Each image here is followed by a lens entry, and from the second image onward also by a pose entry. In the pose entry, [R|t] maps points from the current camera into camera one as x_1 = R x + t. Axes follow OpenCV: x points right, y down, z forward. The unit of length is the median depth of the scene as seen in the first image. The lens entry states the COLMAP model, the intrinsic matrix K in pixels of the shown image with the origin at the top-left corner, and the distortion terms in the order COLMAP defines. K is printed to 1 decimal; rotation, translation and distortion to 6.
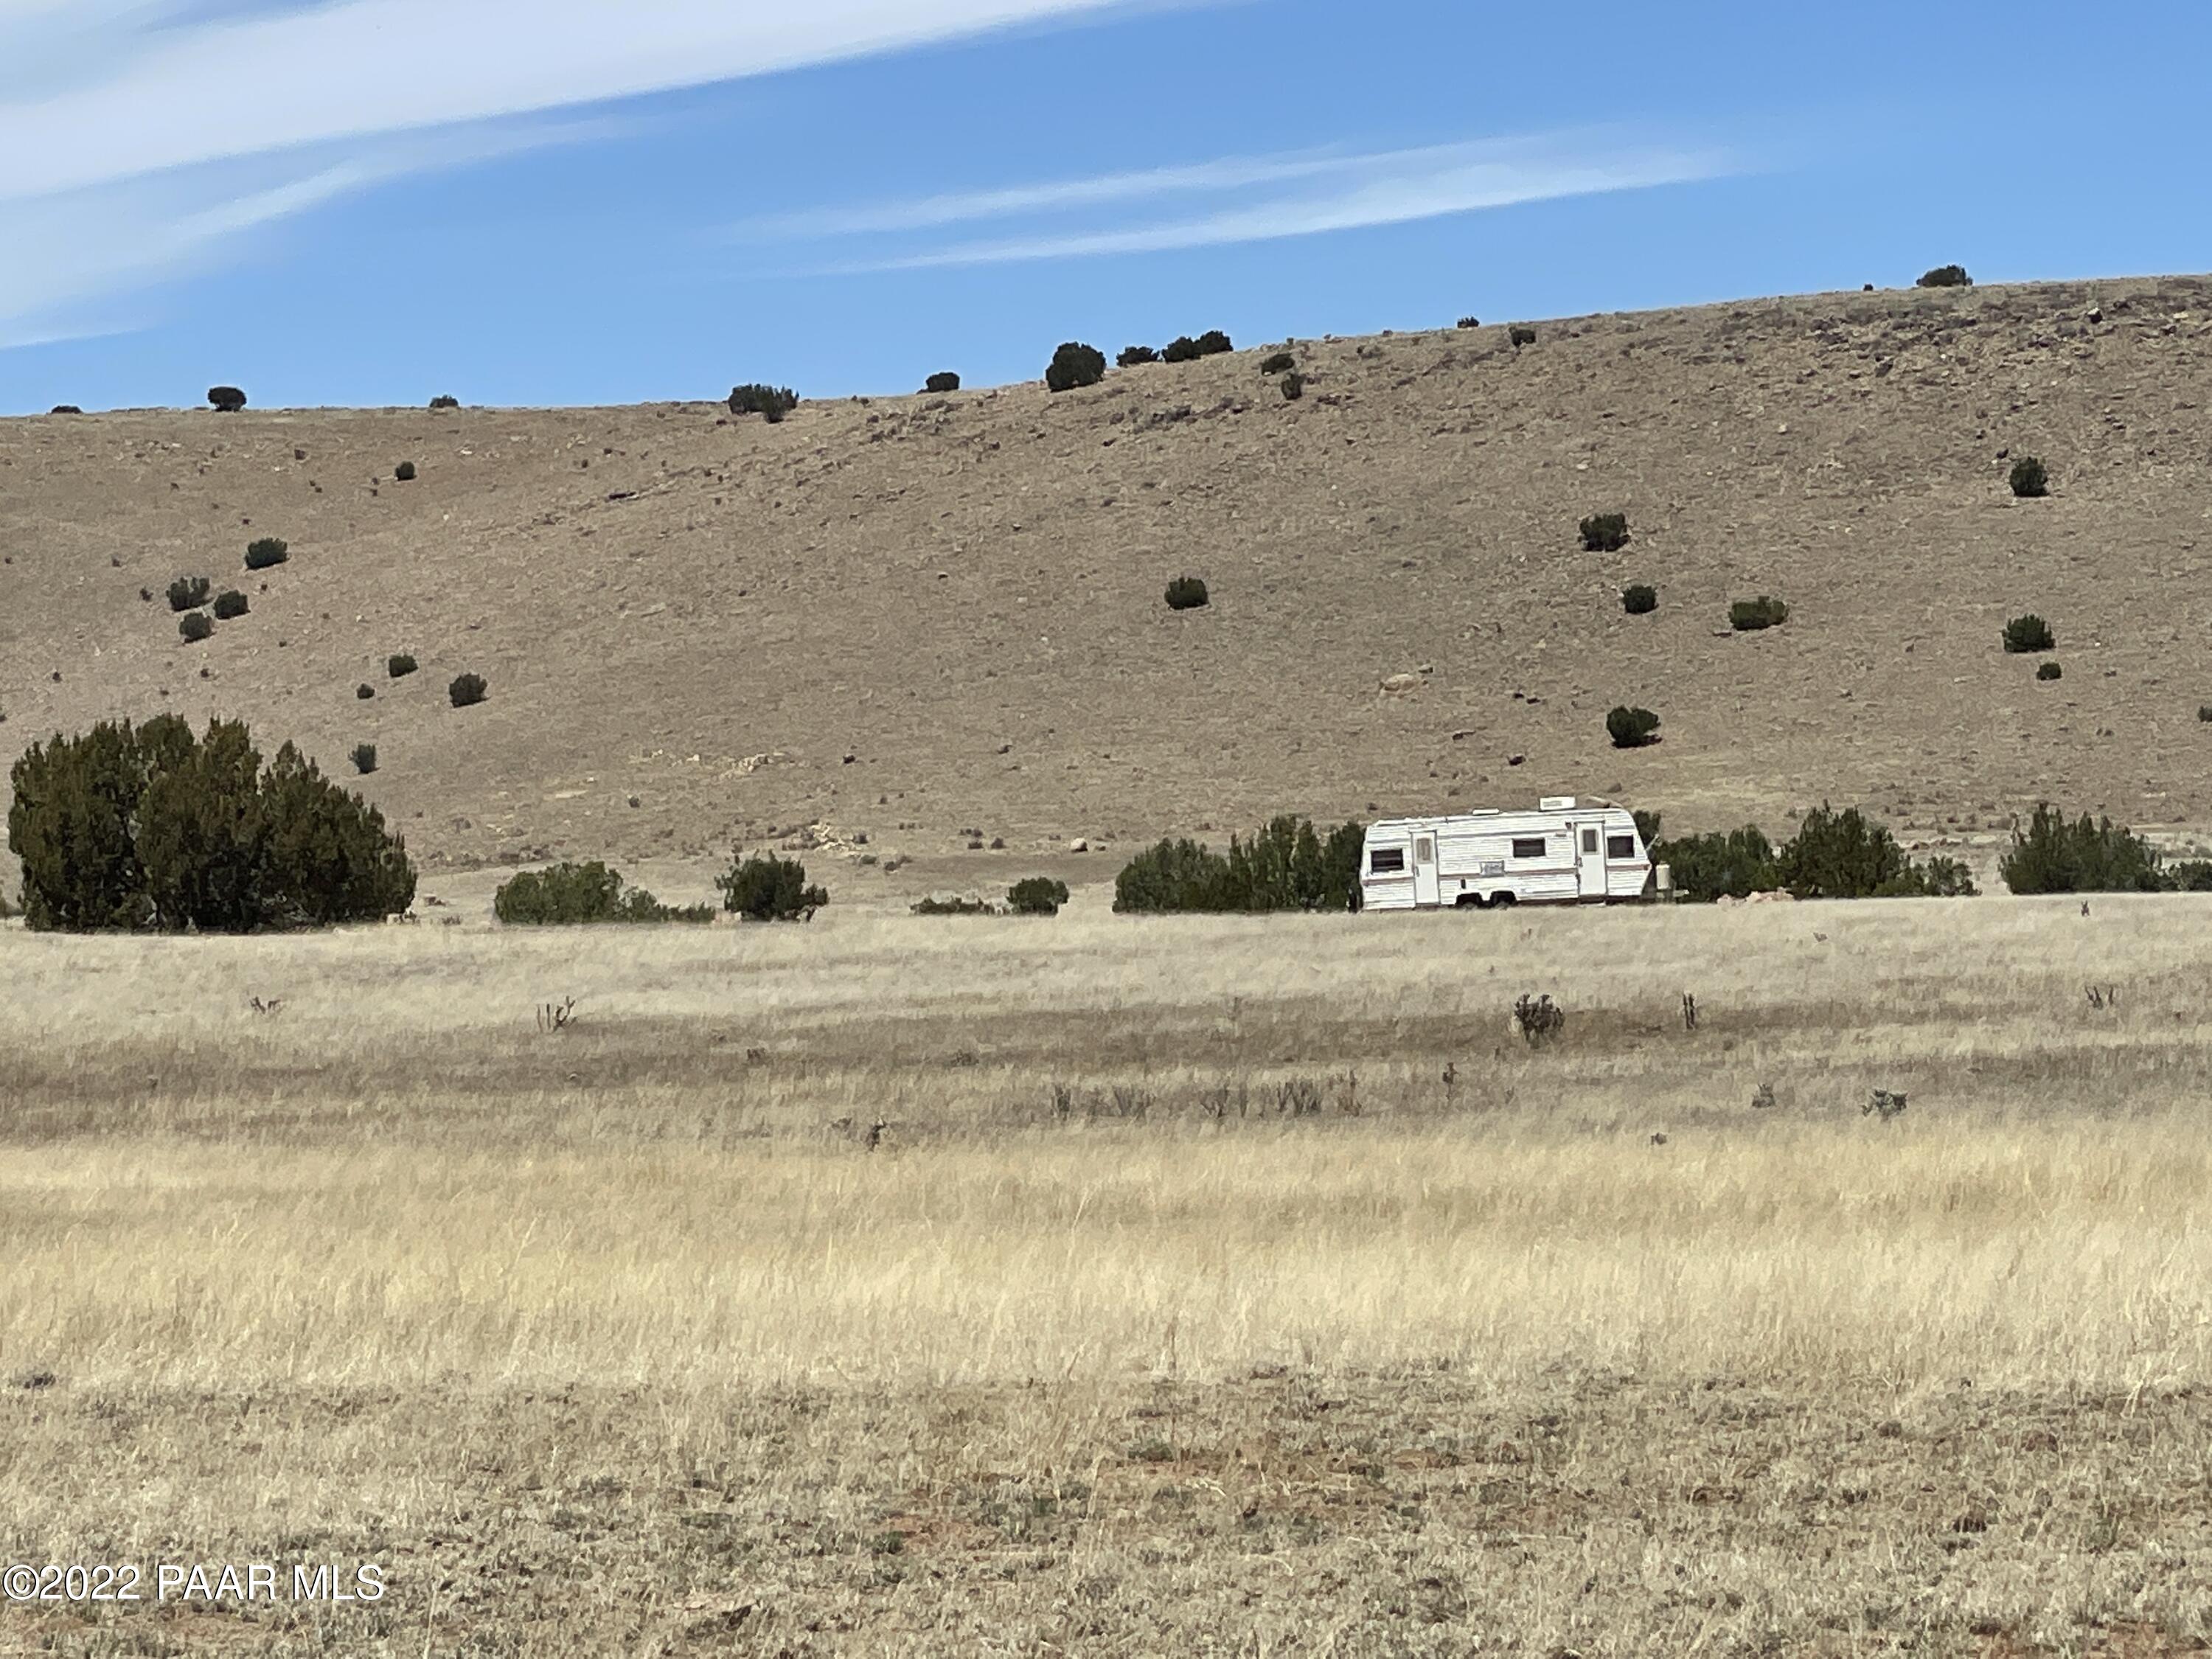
lens RADIAL K [[7693.1, 0, 1106.0], [0, 7693.1, 829.5], [0, 0, 1]] dist [0.117201, -0.477726]
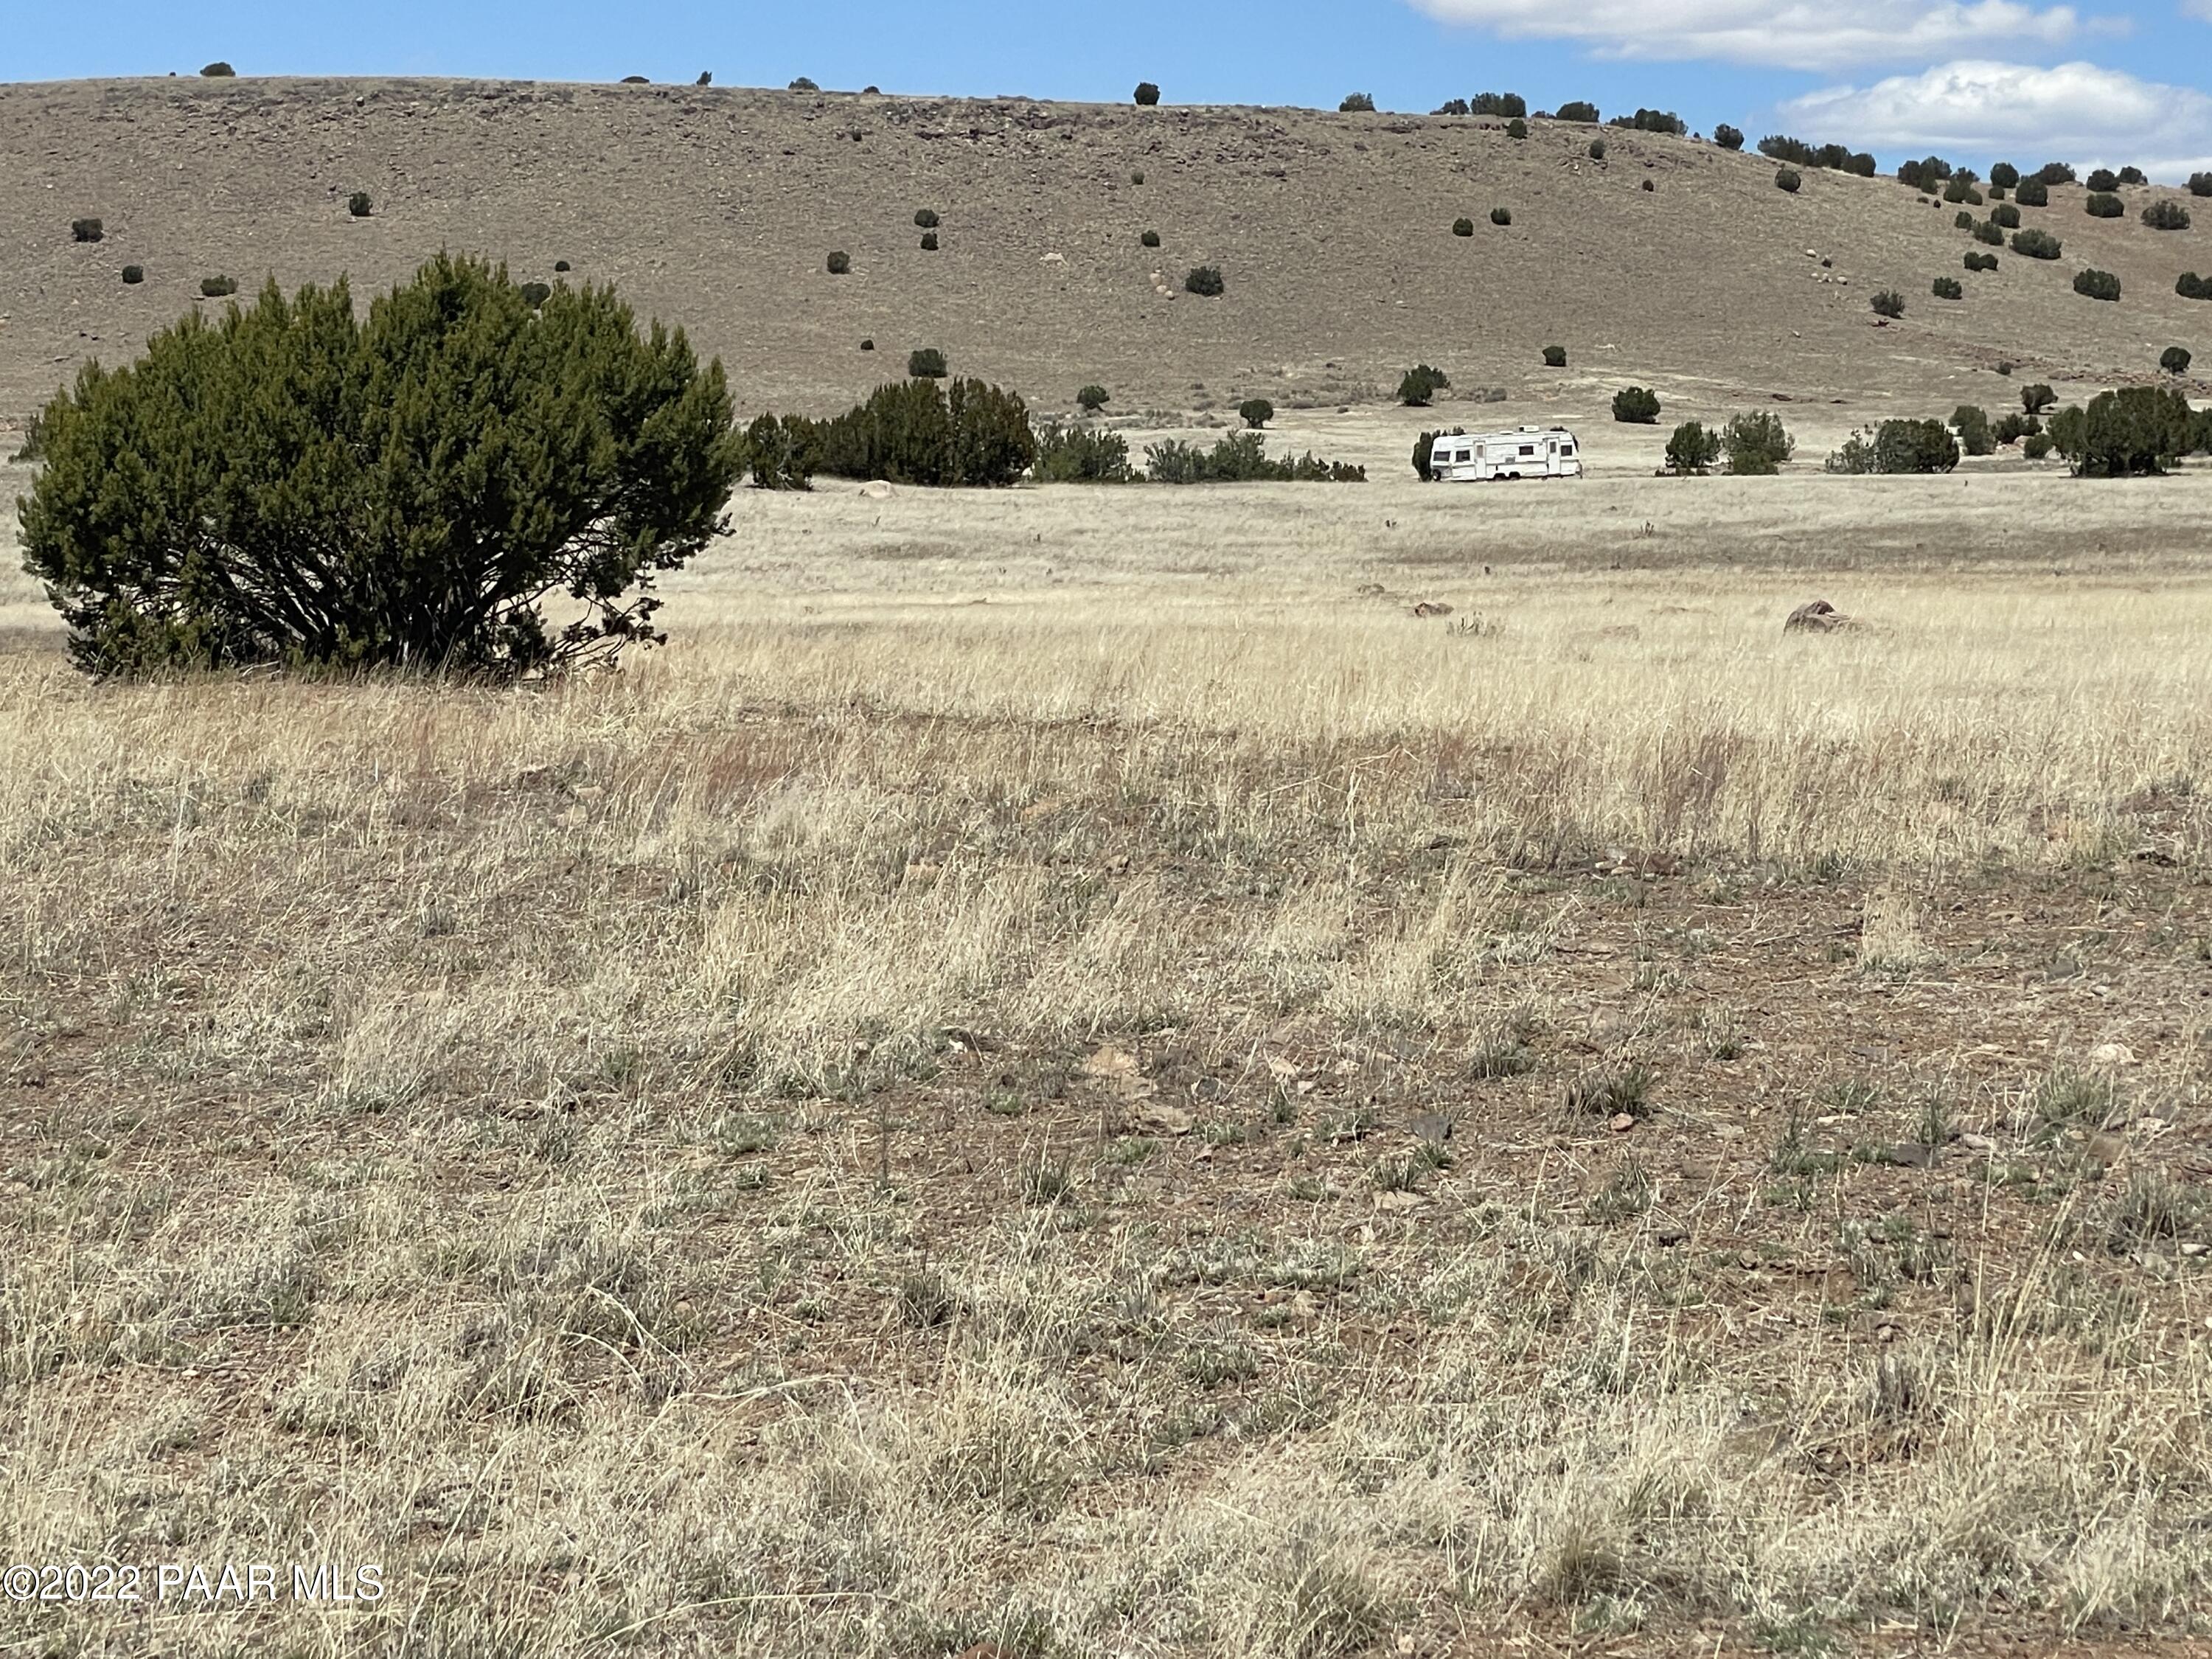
lens RADIAL K [[5093.1, 0, 1106.0], [0, 5093.1, 829.5], [0, 0, 1]] dist [0.019282, 0.940223]
pose [[0.924820, -0.018513, 0.379955, -0.143088], [-0.011962, 0.996906, 0.077690, -0.000252], [-0.380218, -0.076394, 0.921737, -0.049799]]
